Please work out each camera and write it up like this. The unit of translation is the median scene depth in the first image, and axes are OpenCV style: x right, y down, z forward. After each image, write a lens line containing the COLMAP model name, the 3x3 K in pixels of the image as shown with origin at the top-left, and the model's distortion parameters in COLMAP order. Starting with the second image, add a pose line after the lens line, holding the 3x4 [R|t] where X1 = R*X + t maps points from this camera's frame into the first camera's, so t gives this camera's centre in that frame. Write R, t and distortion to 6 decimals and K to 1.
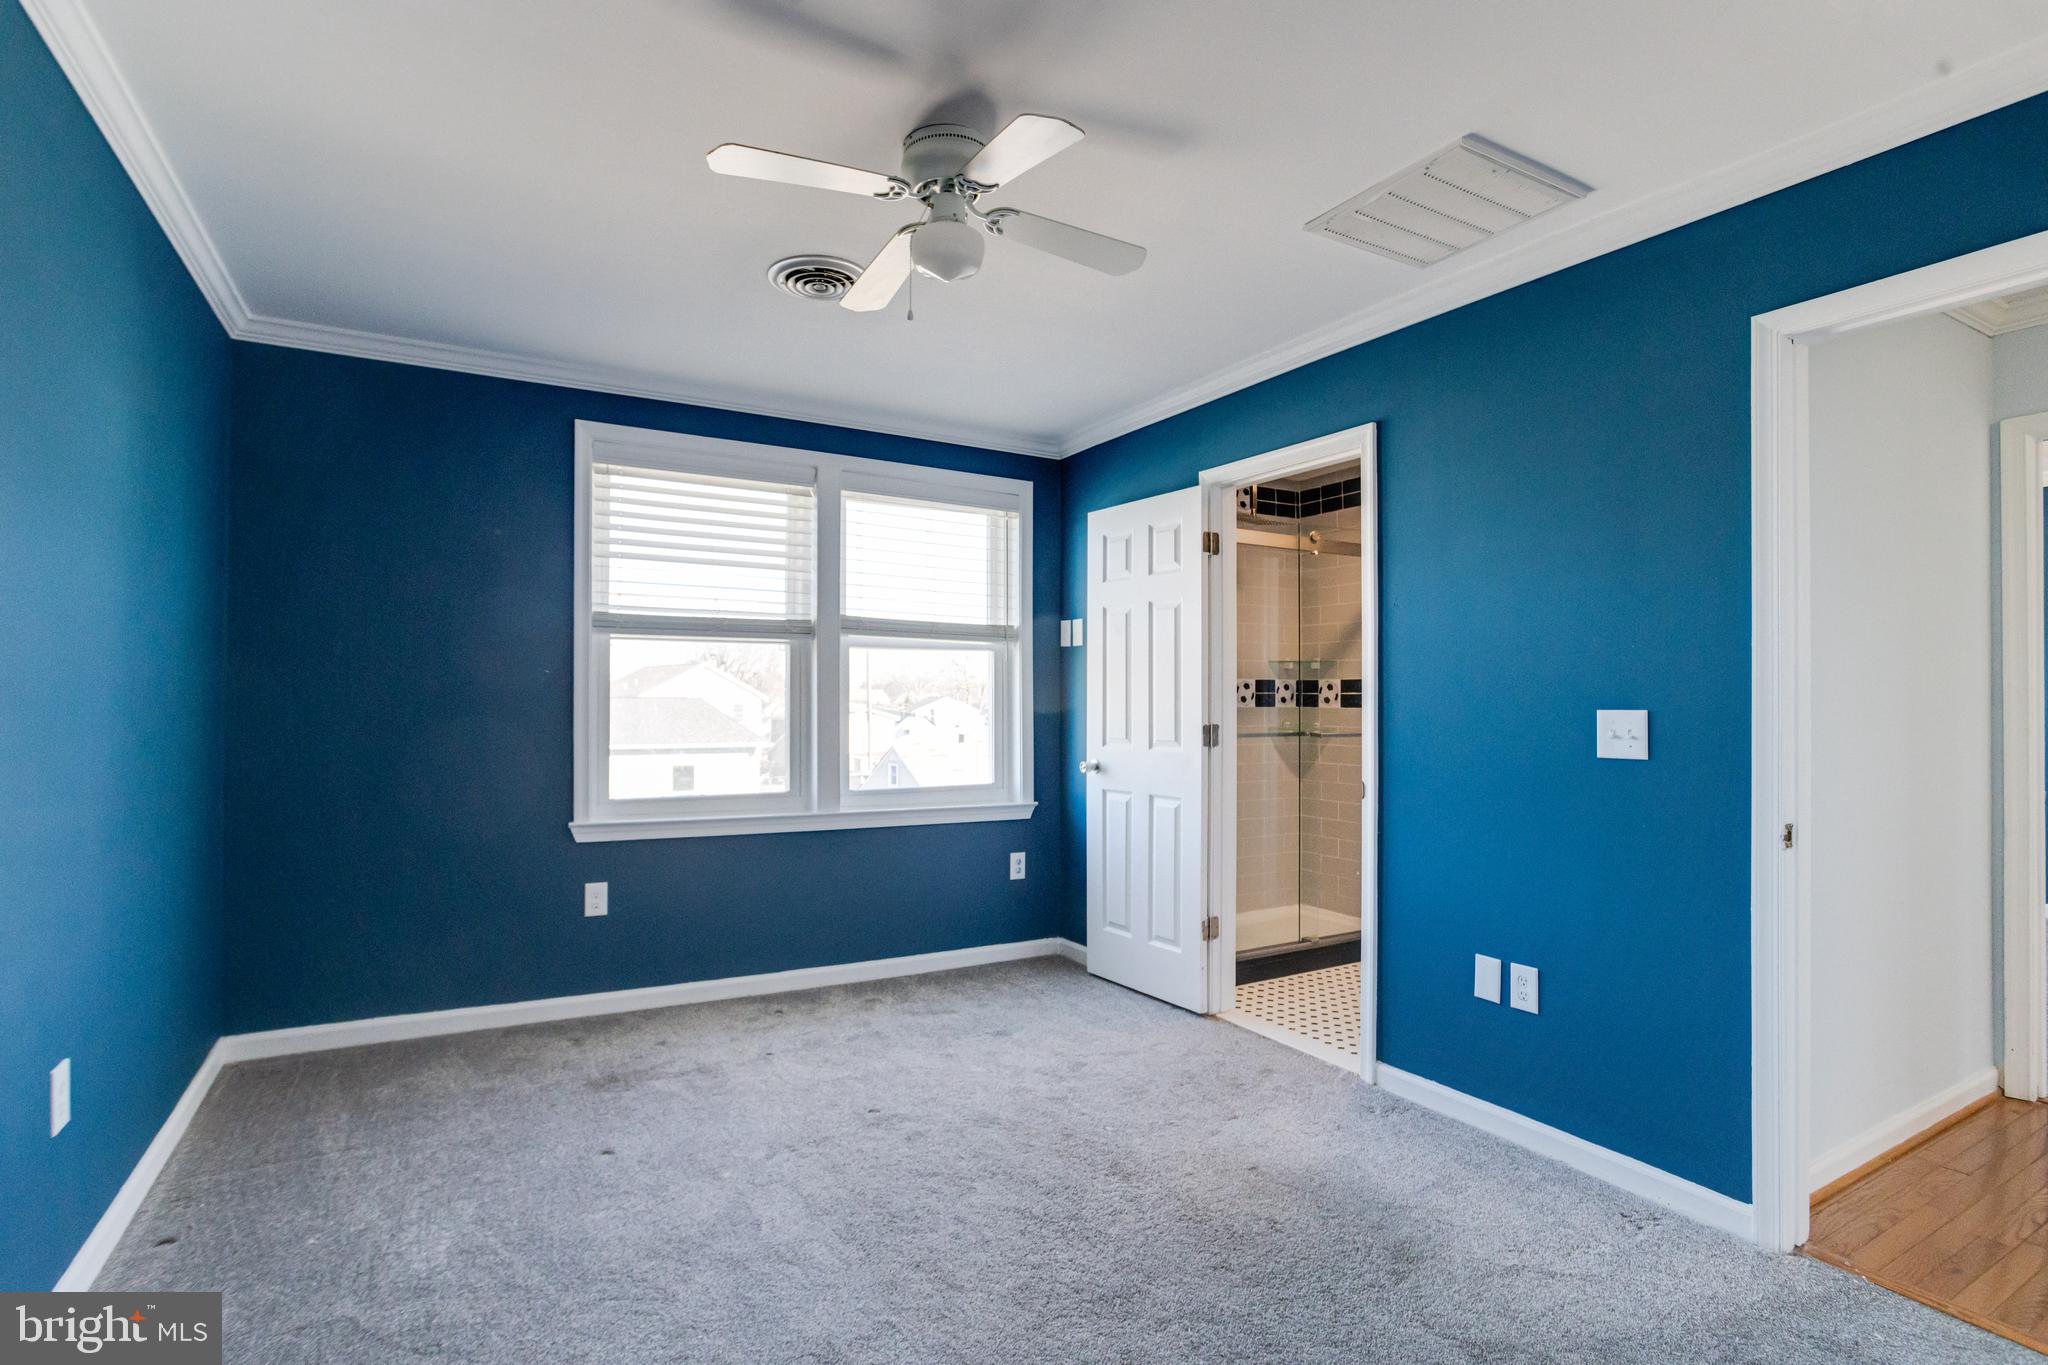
lens RADIAL K [[995.2, 0, 1024.0], [0, 995.2, 682.5], [0, 0, 1]] dist [-0.046700, 0.030769]
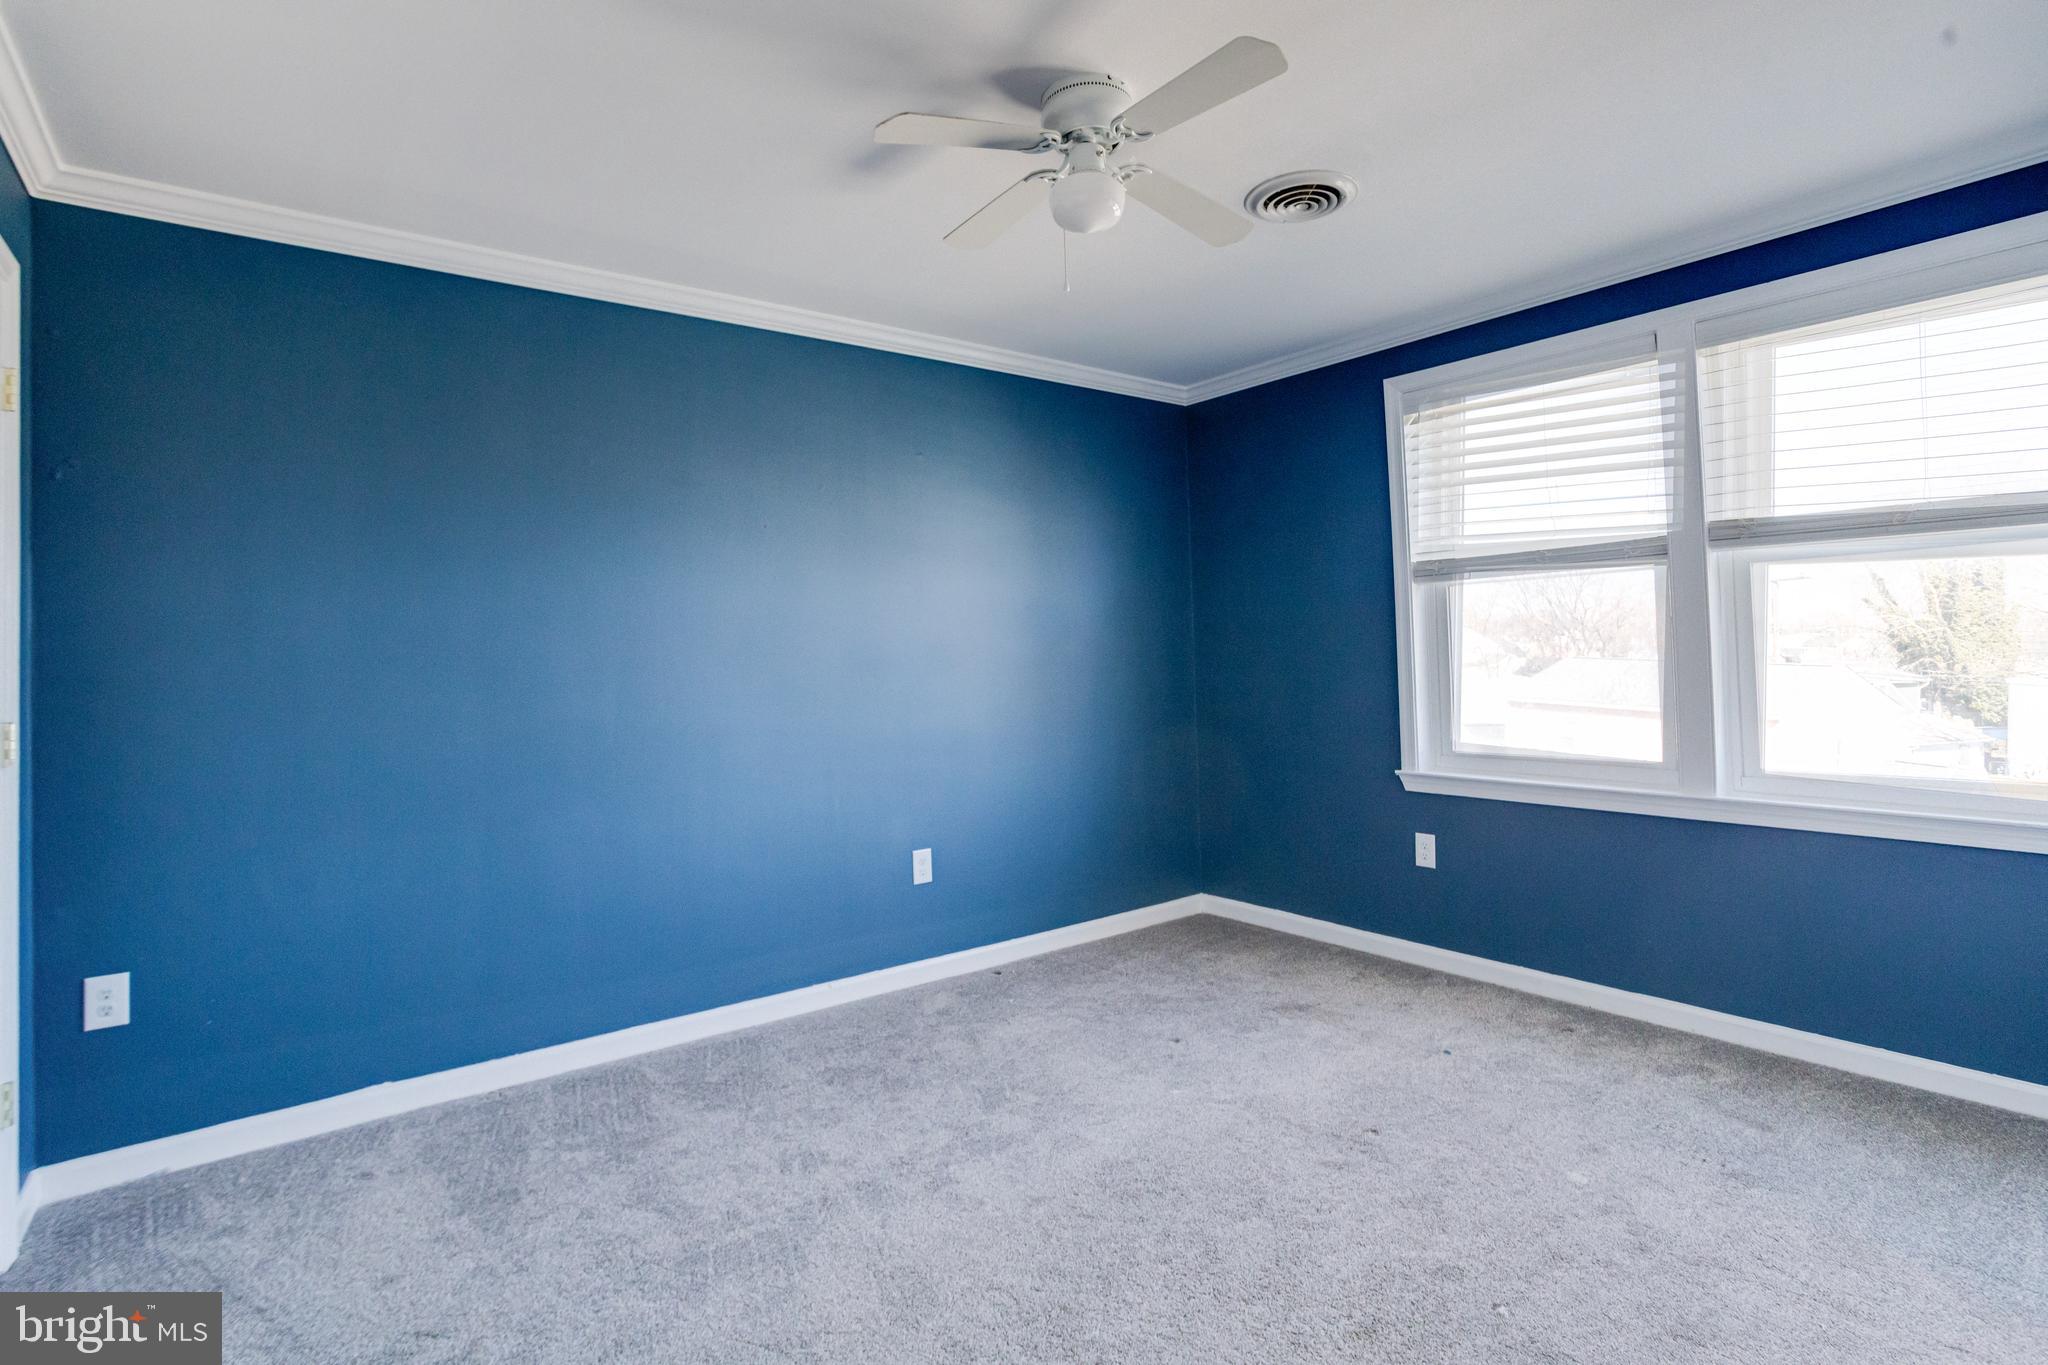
lens RADIAL K [[1014.0, 0, 1027.0], [0, 1014.0, 641.4], [0, 0, 1]] dist [-0.001257, 0.011842]
pose [[0.132119, -0.035527, -0.990597, 0.538351], [0.047218, 0.998449, -0.029511, 0.020259], [0.990109, -0.042875, 0.133592, 0.475291]]
